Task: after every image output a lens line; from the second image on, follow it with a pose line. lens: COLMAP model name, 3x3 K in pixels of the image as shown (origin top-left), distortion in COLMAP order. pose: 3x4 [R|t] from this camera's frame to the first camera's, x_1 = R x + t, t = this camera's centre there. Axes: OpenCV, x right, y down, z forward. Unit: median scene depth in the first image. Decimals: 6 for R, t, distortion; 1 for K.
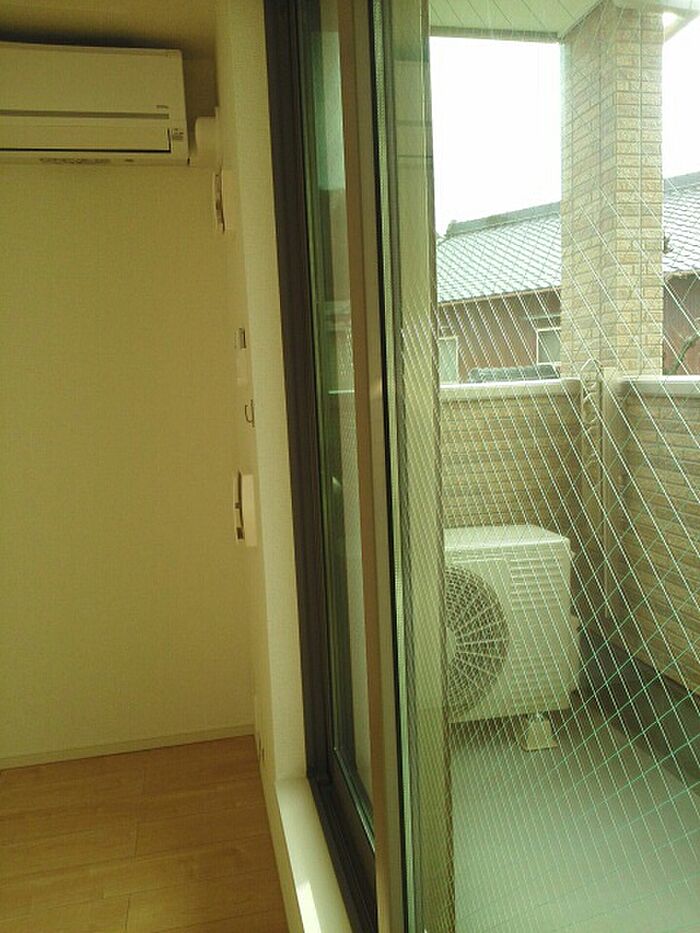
lens RADIAL K [[720.7, 0, 312.6], [0, 720.7, 464.9], [0, 0, 1]] dist [-0.003650, -0.002923]
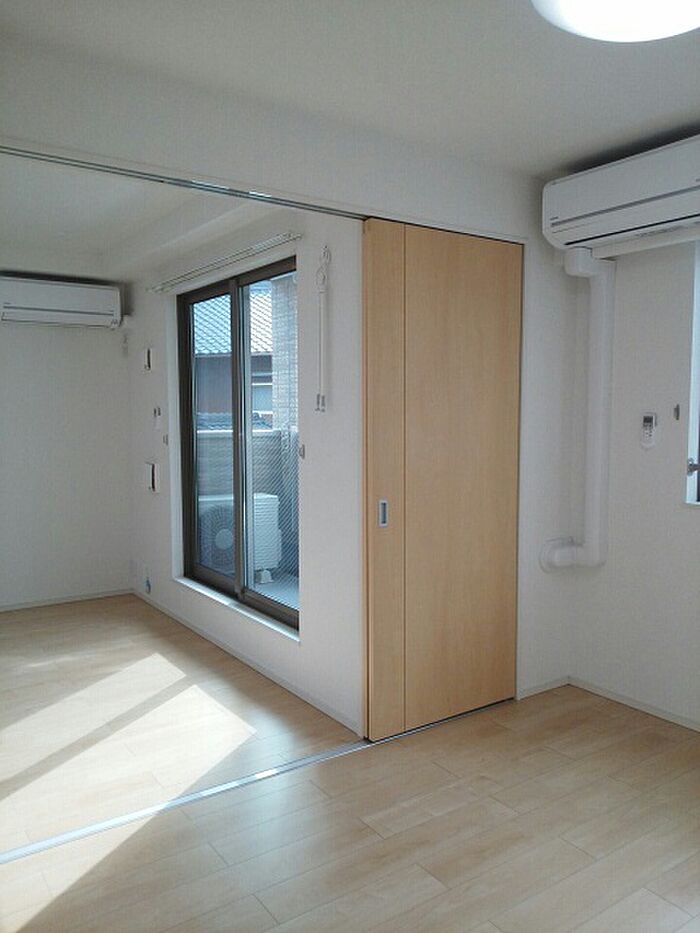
lens RADIAL K [[720.7, 0, 312.6], [0, 720.7, 464.9], [0, 0, 1]] dist [-0.003650, -0.002923]
pose [[0.926512, 0.006756, 0.376204, -0.466895], [0.014710, 0.998424, -0.054158, 0.137295], [-0.375977, 0.055712, 0.924953, -1.352675]]
